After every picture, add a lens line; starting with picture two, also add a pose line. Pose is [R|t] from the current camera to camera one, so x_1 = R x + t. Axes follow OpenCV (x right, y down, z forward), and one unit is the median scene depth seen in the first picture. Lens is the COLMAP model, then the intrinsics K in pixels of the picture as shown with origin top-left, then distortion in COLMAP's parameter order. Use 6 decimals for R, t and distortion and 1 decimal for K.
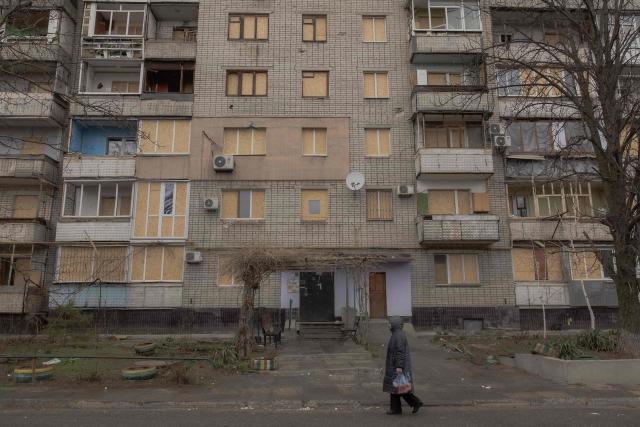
lens RADIAL K [[499.2, 0, 316.2], [0, 499.2, 215.4], [0, 0, 1]] dist [-0.023437, 0.021296]
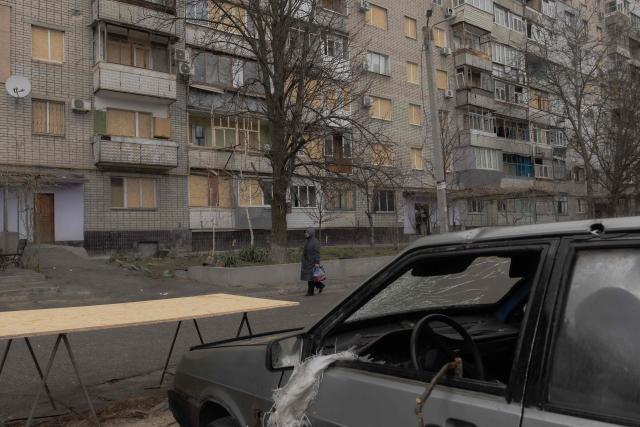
lens RADIAL K [[499.2, 0, 319.0], [0, 499.2, 216.5], [0, 0, 1]] dist [-0.023437, 0.021296]
pose [[0.806803, 0.004465, 0.590804, -0.006163], [-0.093778, 0.988262, 0.120594, 0.000436], [-0.583331, -0.152700, 0.797752, -0.011741]]
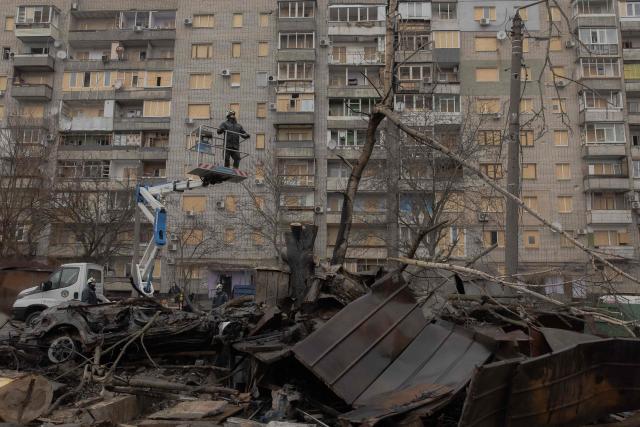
lens RADIAL K [[499.2, 0, 320.3], [0, 499.2, 215.6], [0, 0, 1]] dist [-0.023437, 0.021296]
pose [[0.995860, 0.005862, -0.090716, -0.645475], [-0.000441, 0.998219, 0.059658, -0.225874], [0.090904, -0.059371, 0.994088, -0.968042]]
